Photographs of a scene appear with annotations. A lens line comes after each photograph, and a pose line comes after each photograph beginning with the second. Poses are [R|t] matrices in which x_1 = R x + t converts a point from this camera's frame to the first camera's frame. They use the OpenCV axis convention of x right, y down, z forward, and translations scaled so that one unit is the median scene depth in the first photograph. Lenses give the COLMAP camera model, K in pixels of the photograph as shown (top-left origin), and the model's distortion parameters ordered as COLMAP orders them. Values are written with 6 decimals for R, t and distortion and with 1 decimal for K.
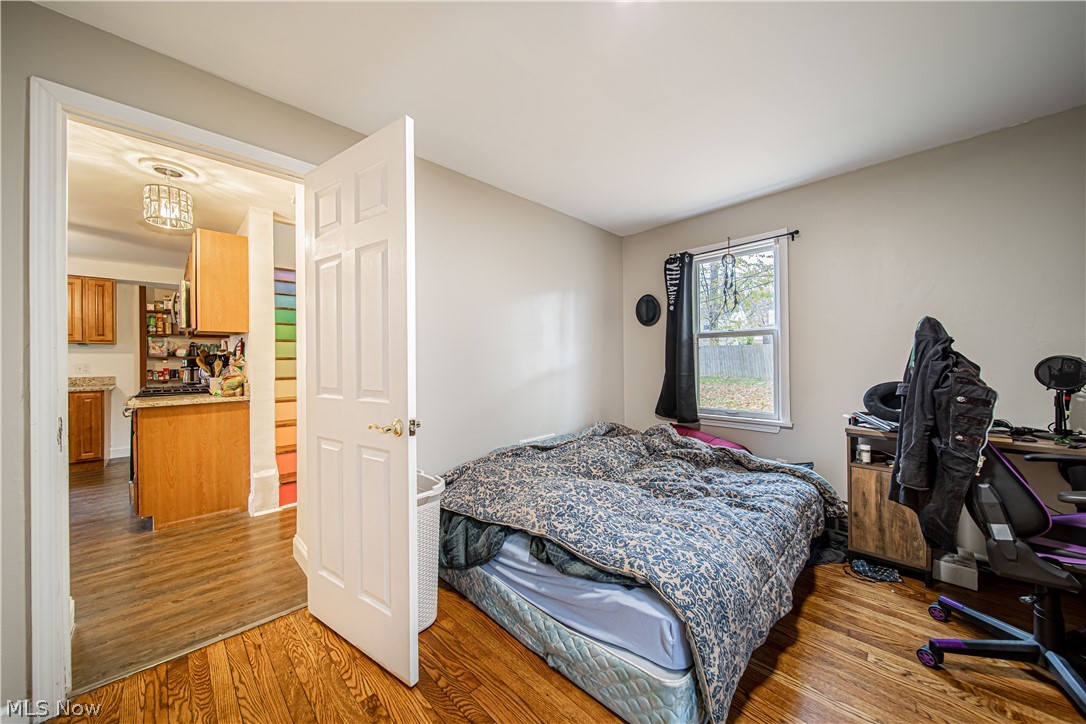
lens RADIAL K [[377.1, 0, 545.0], [0, 377.1, 358.8], [0, 0, 1]] dist [0.000388, -0.000025]
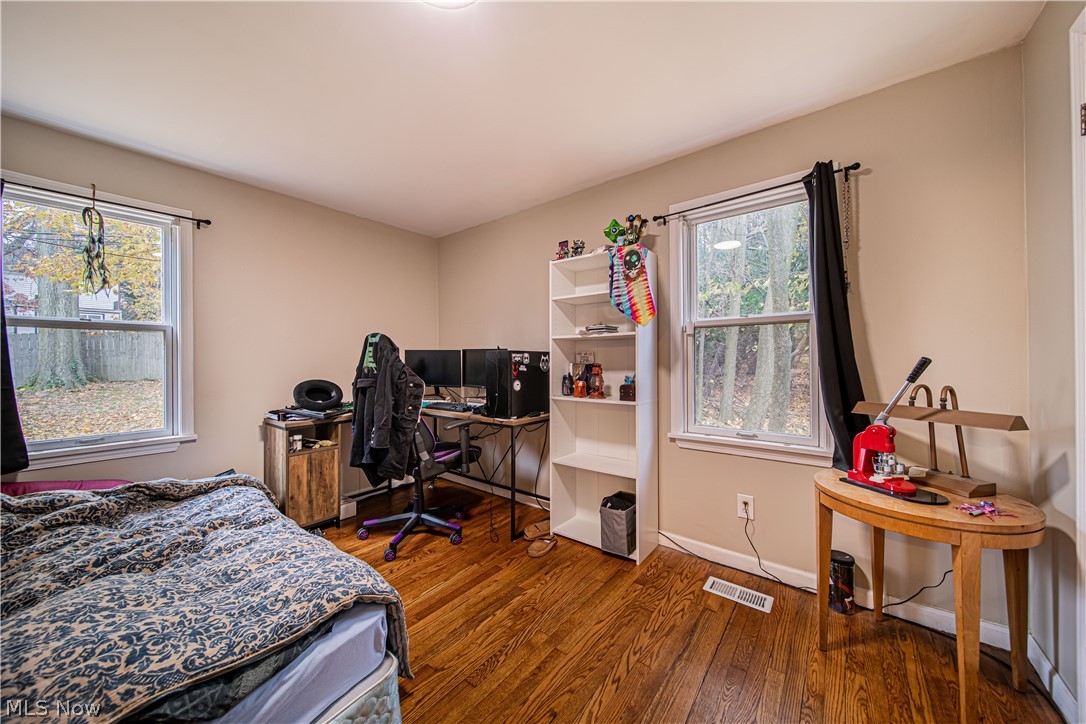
lens RADIAL K [[377.1, 0, 545.0], [0, 377.1, 358.8], [0, 0, 1]] dist [0.000388, -0.000025]
pose [[-0.106202, 0.012946, 0.994260, -0.468841], [0.001470, 0.999916, -0.012863, 0.009018], [-0.994344, 0.000095, -0.106212, 0.425779]]
